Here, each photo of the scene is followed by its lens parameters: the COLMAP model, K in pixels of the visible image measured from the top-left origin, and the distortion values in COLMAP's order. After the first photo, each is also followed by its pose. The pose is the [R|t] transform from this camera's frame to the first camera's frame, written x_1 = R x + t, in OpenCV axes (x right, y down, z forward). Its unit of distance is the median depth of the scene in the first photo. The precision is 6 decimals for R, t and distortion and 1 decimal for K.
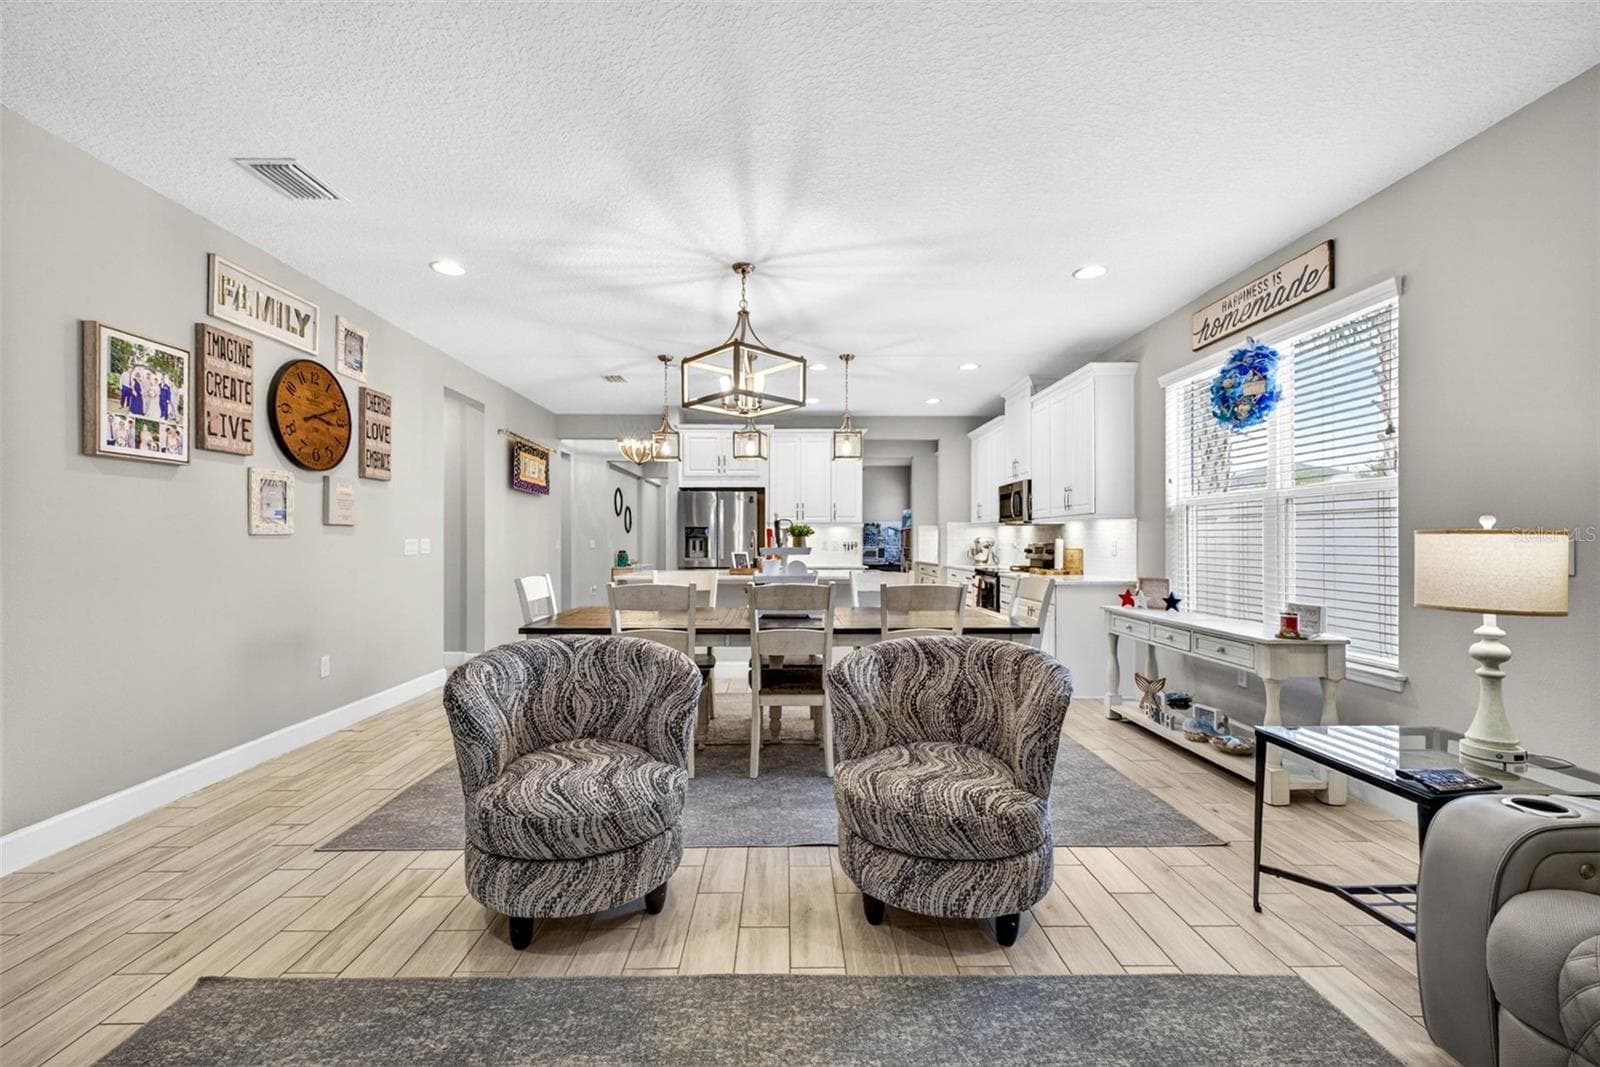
lens RADIAL K [[683.5, 0, 779.5], [0, 683.5, 538.8], [0, 0, 1]] dist [-0.015521, -0.000116]
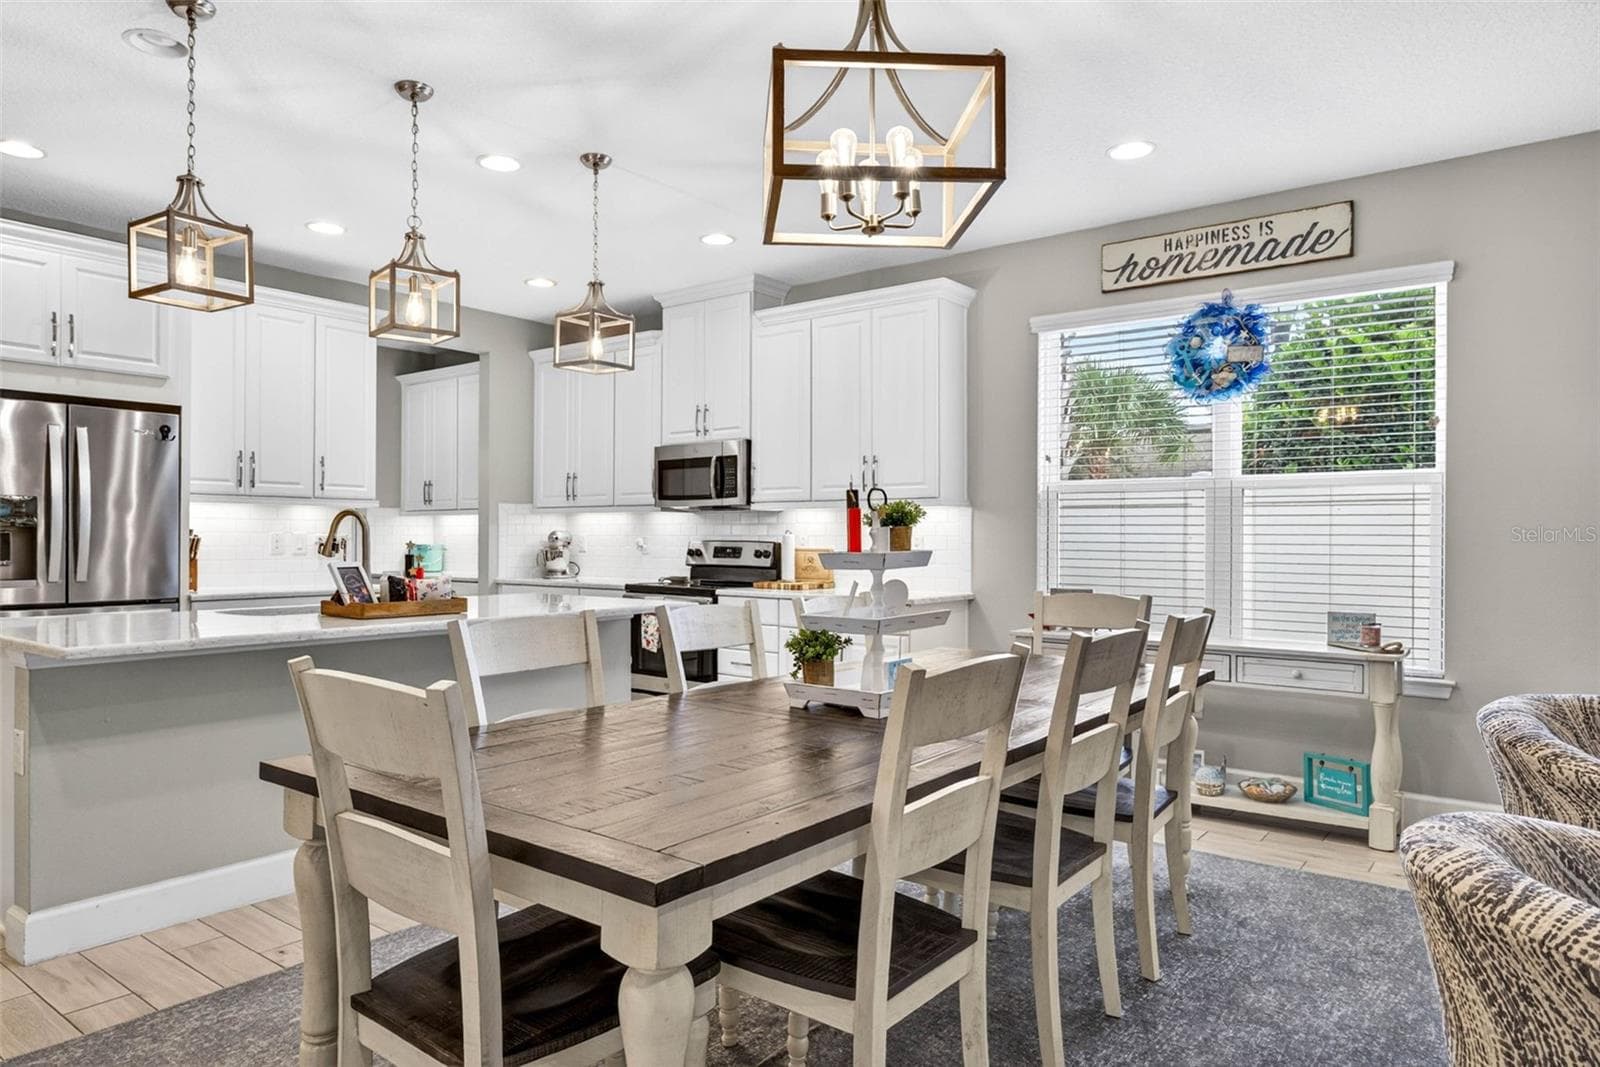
lens RADIAL K [[996.3, 0, 800.0], [0, 996.3, 533.5], [0, 0, 1]] dist [-0.001505, -0.000453]
pose [[0.601839, 0.005190, 0.798600, -0.561368], [-0.006348, 0.999978, -0.001715, 0.001931], [-0.798592, -0.004037, 0.601859, 0.664200]]
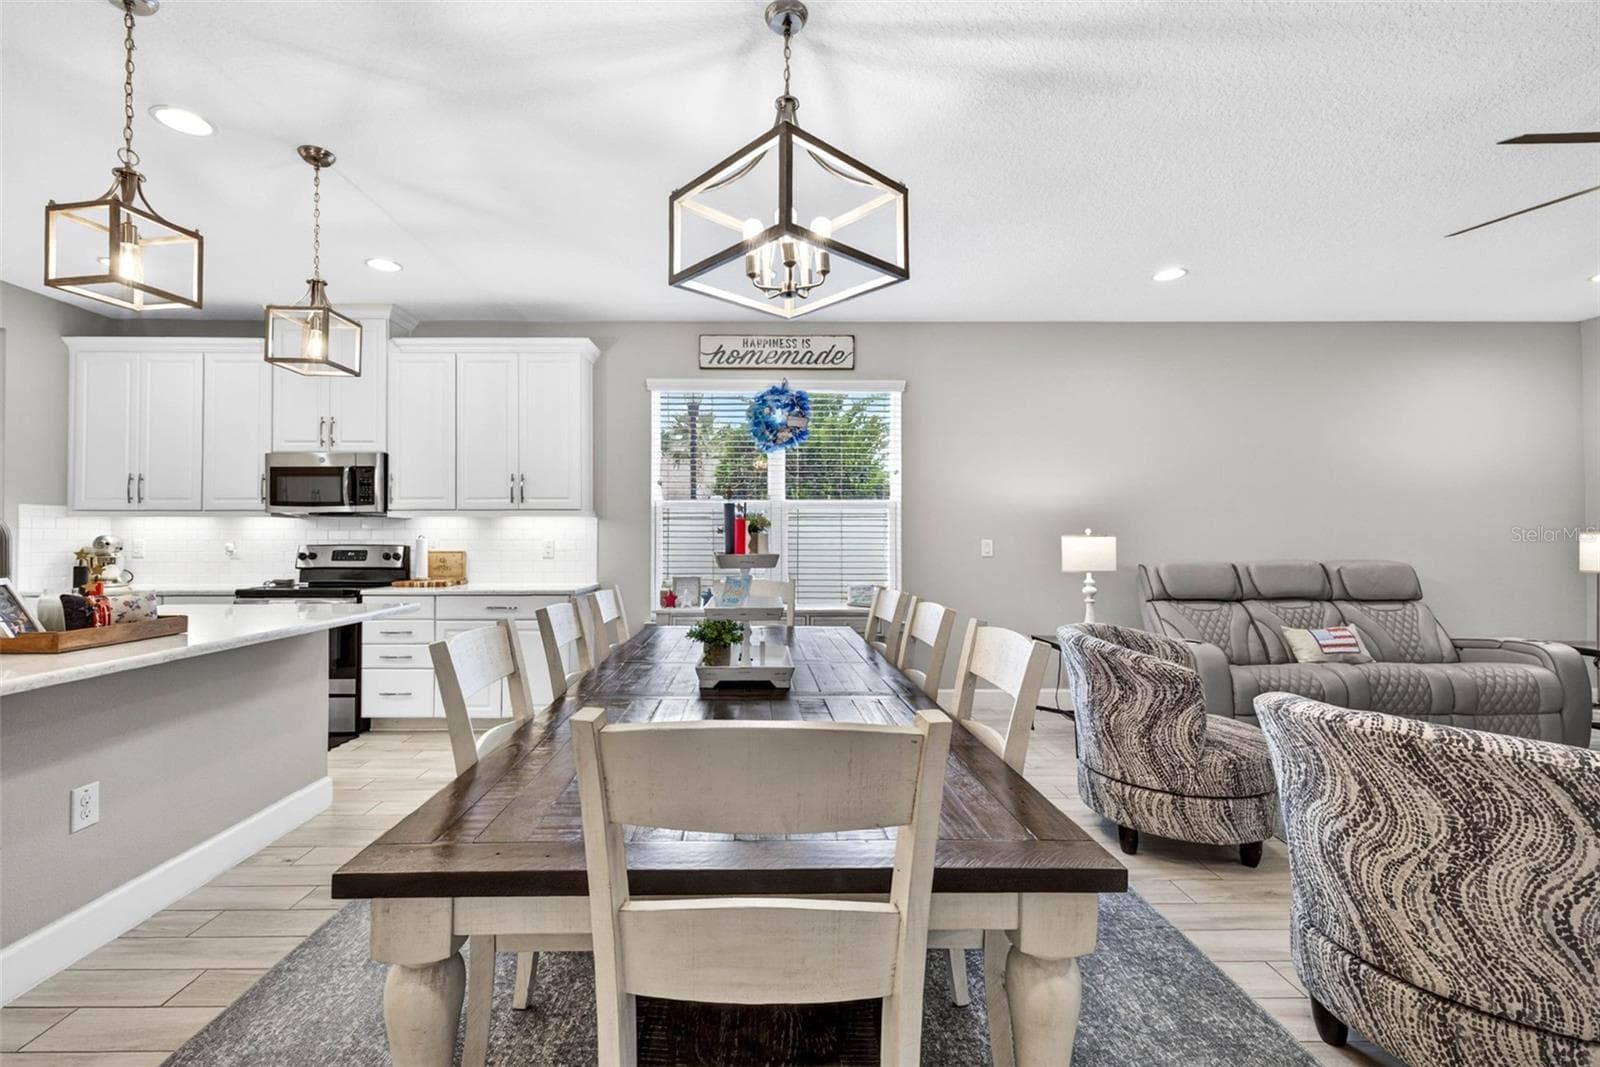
lens RADIAL K [[687.1, 0, 780.2], [0, 687.1, 534.7], [0, 0, 1]] dist [0.004134, 0.000254]
pose [[-0.023645, 0.006423, 0.999700, -0.568394], [-0.001872, 0.999977, -0.006469, 0.000475], [-0.999719, -0.002024, -0.023632, 1.005229]]
